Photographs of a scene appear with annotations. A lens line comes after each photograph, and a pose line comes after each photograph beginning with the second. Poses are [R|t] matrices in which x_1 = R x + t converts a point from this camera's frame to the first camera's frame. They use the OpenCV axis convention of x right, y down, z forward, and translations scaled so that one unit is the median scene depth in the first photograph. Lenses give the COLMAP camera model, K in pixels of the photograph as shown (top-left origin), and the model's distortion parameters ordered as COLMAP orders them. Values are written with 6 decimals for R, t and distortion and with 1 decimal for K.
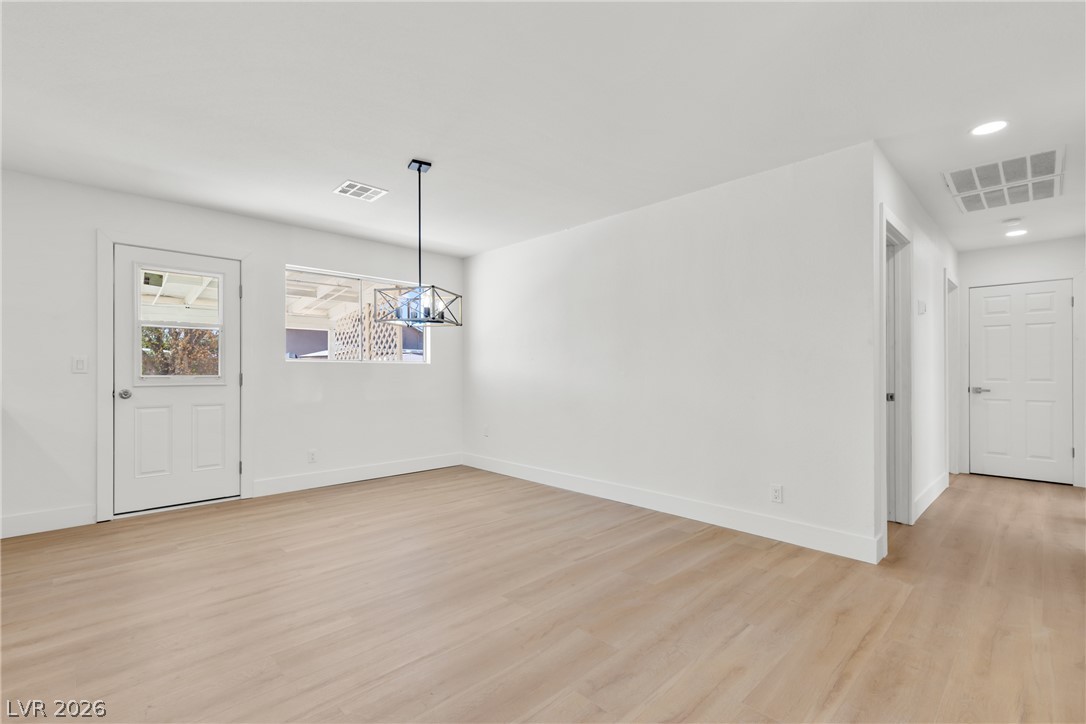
lens RADIAL K [[488.4, 0, 546.7], [0, 488.4, 371.2], [0, 0, 1]] dist [0.007427, -0.000800]
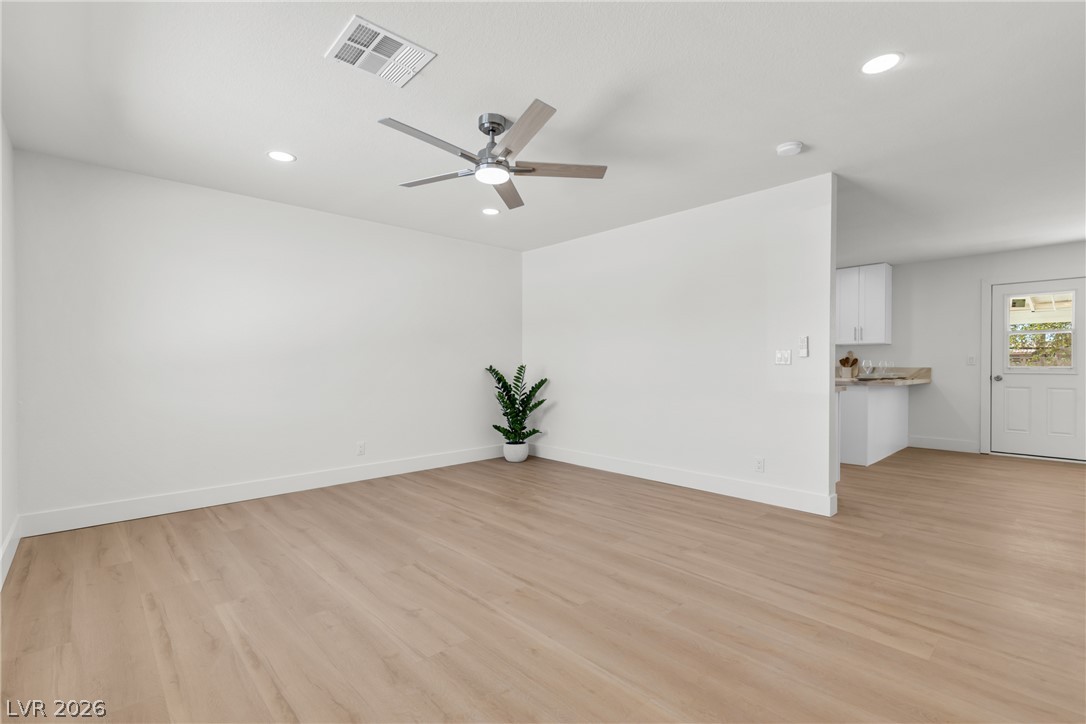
lens RADIAL K [[488.4, 0, 546.7], [0, 488.4, 371.2], [0, 0, 1]] dist [0.007427, -0.000800]
pose [[-0.015882, 0.010134, -0.999823, 0.778288], [0.000448, 0.999949, 0.010128, 0.007687], [0.999874, -0.000287, -0.015886, -0.454536]]
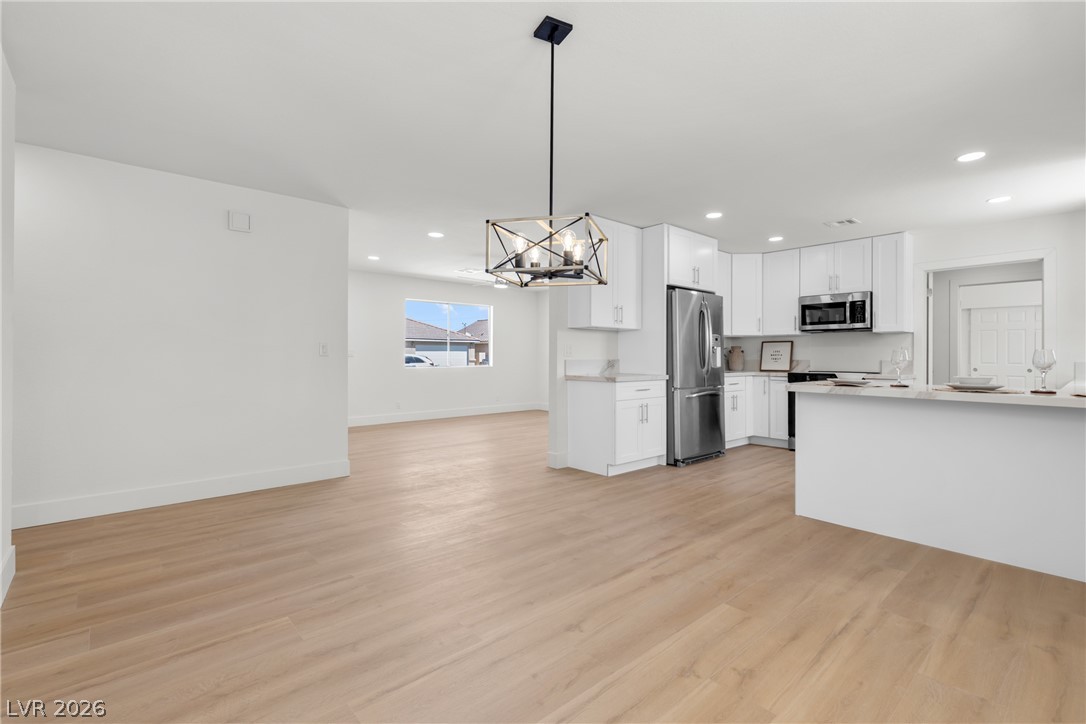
lens RADIAL K [[496.0, 0, 551.3], [0, 496.0, 354.0], [0, 0, 1]] dist [0.010779, -0.000240]
pose [[-0.999128, -0.004554, 0.041500, -0.250939], [-0.004906, 0.999953, -0.008396, 0.005724], [-0.041459, -0.008592, -0.999103, 1.442885]]
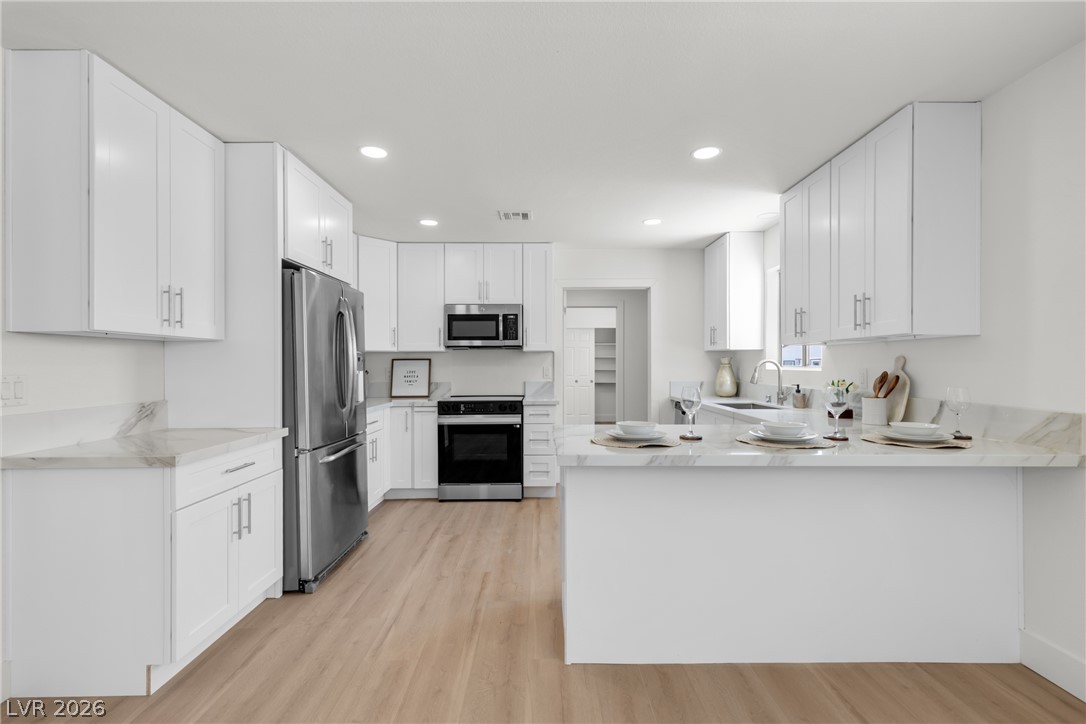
lens RADIAL K [[488.5, 0, 546.0], [0, 488.5, 361.4], [0, 0, 1]] dist [0.004927, -0.000076]
pose [[-0.694297, -0.001971, -0.719686, -0.260986], [0.005658, 0.999950, -0.008197, -0.038953], [0.719667, -0.009763, -0.694251, 0.843030]]
